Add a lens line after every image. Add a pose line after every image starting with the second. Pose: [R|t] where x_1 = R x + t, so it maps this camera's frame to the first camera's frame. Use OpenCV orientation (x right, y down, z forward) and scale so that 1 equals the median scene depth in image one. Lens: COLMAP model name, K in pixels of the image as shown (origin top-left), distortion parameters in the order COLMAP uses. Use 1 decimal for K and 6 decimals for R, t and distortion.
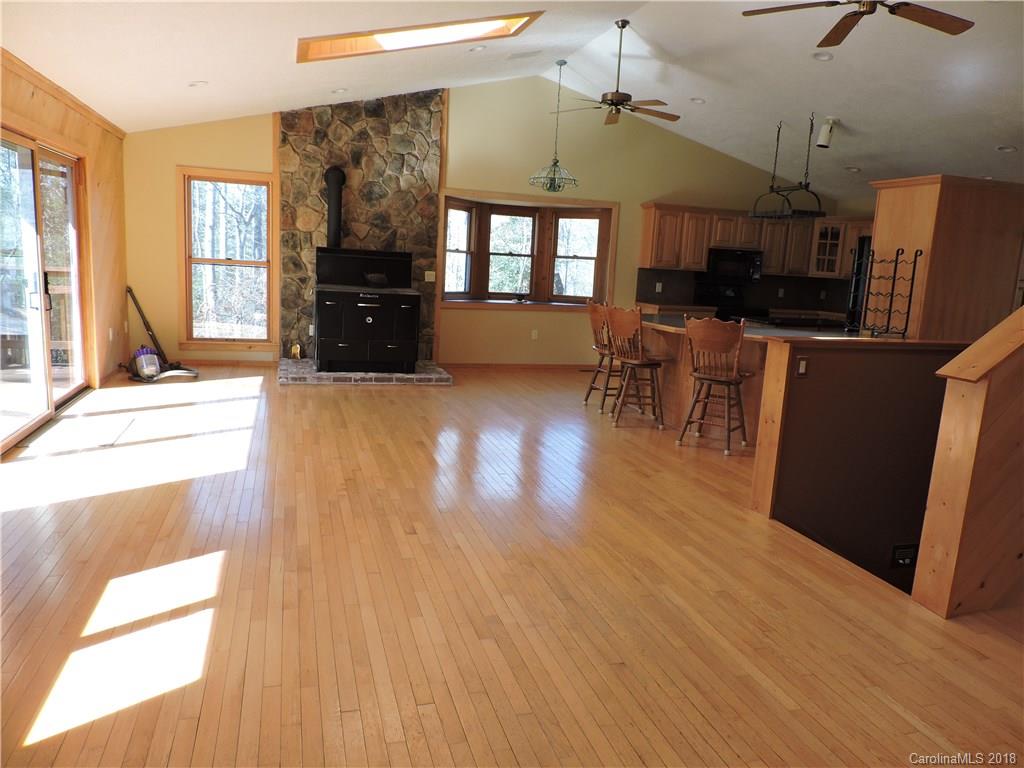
lens RADIAL K [[724.3, 0, 514.0], [0, 724.3, 383.8], [0, 0, 1]] dist [-0.021268, -0.003788]
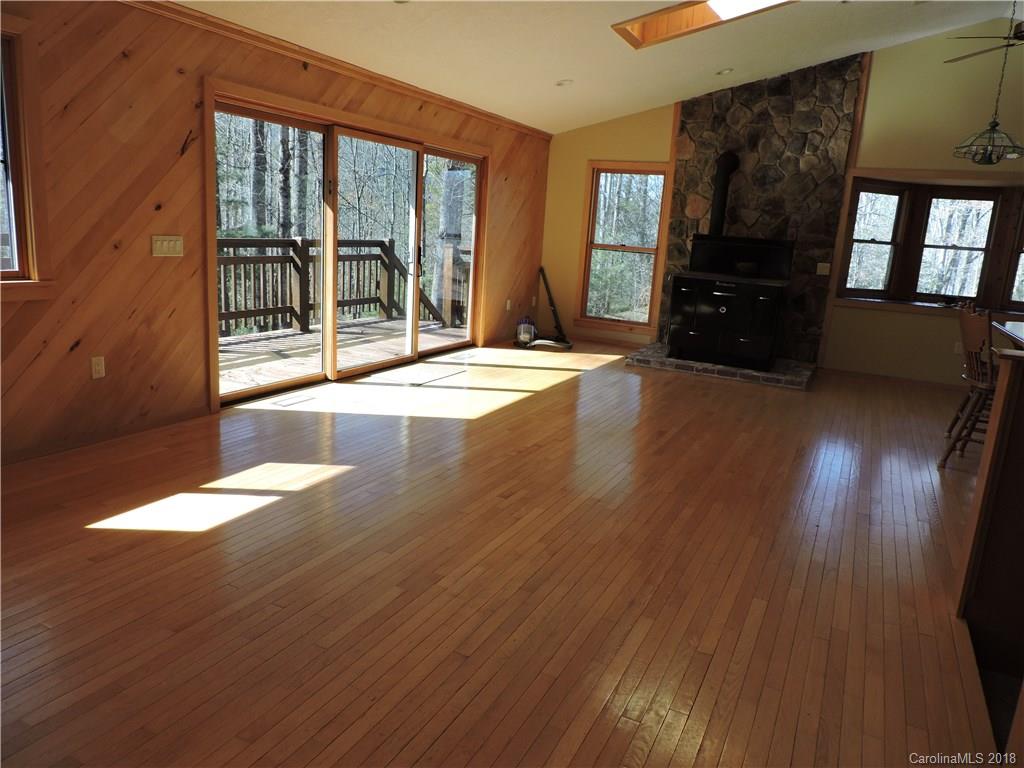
lens RADIAL K [[724.3, 0, 514.0], [0, 724.3, 383.8], [0, 0, 1]] dist [-0.021268, -0.003788]
pose [[0.728106, 0.138006, -0.671428, 0.234830], [-0.139325, 0.988872, 0.052167, -0.002785], [0.671156, 0.055564, 0.739231, 0.107904]]
